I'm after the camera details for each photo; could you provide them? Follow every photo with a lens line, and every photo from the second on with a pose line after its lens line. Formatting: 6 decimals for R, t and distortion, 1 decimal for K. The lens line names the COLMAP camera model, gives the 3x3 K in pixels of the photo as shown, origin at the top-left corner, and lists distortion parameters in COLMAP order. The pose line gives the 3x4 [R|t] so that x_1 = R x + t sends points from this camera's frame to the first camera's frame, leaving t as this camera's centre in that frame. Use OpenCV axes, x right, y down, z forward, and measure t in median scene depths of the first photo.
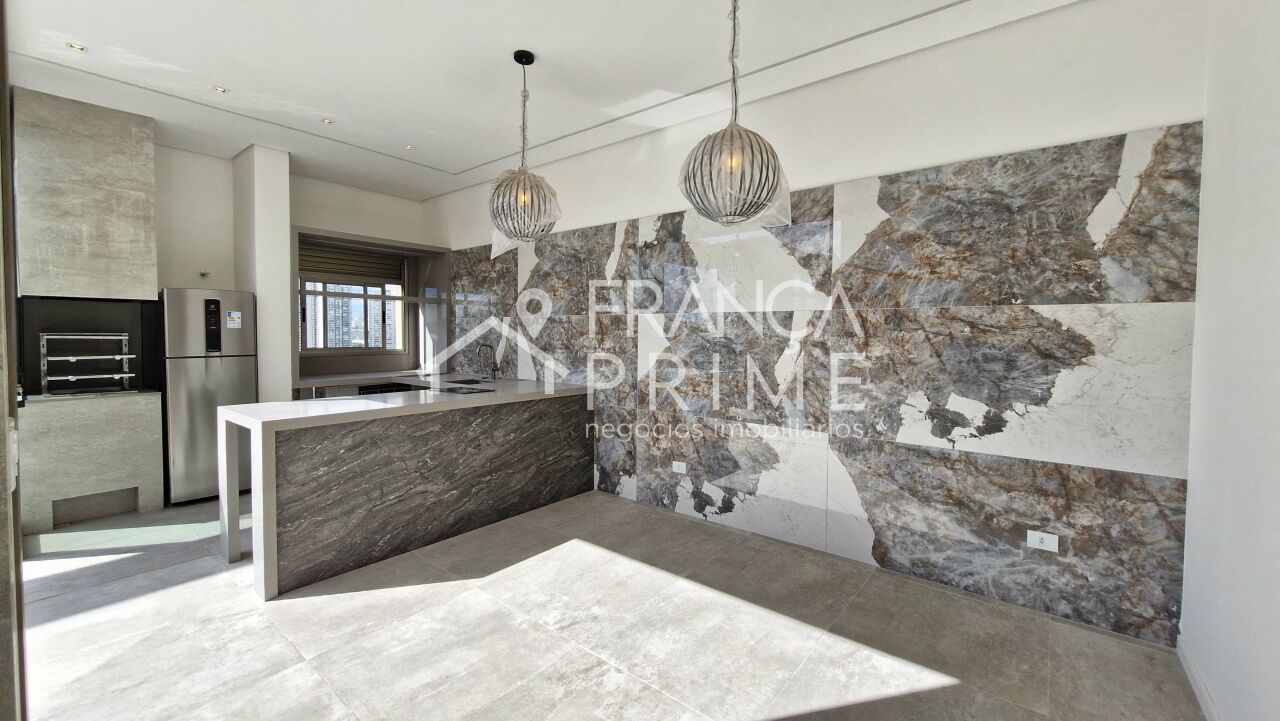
lens RADIAL K [[512.6, 0, 639.8], [0, 512.6, 355.2], [0, 0, 1]] dist [0.006513, -0.000902]
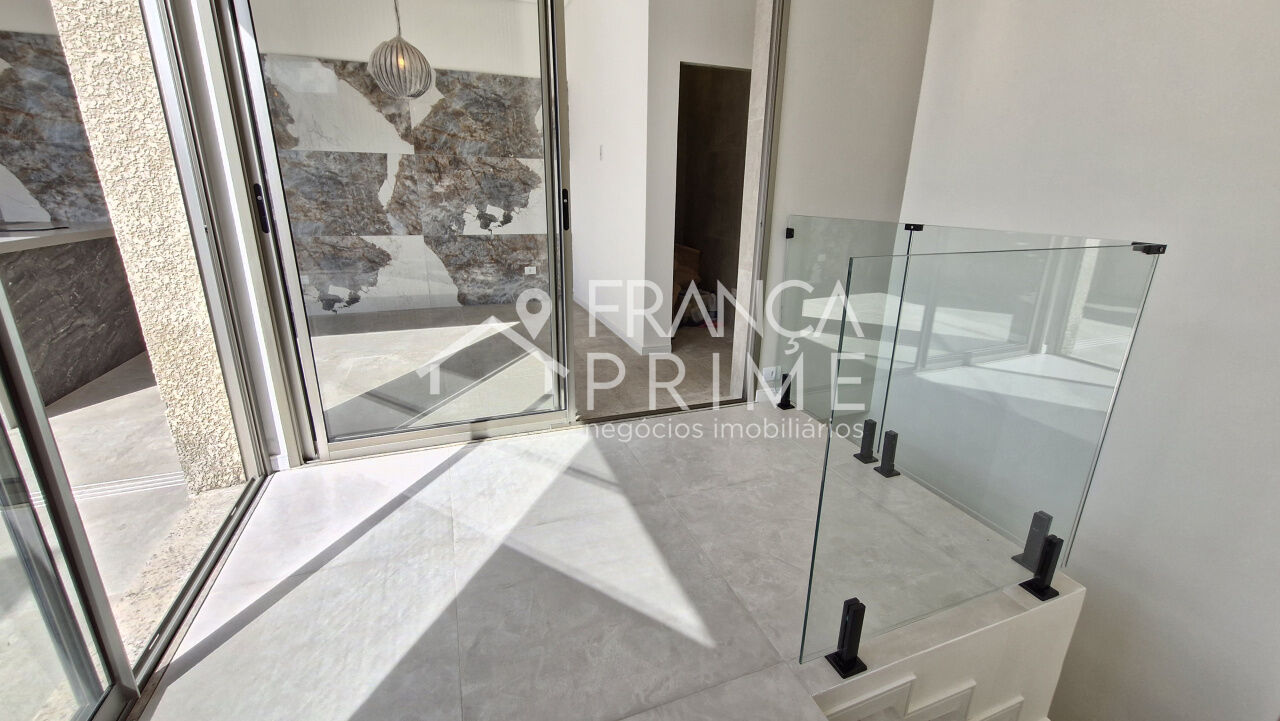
lens RADIAL K [[512.6, 0, 633.8], [0, 512.6, 350.8], [0, 0, 1]] dist [0.006513, -0.000902]
pose [[0.516267, -0.257443, 0.816818, -0.780450], [0.024362, 0.957779, 0.286473, 0.057713], [-0.856081, -0.127997, 0.500741, -0.477008]]
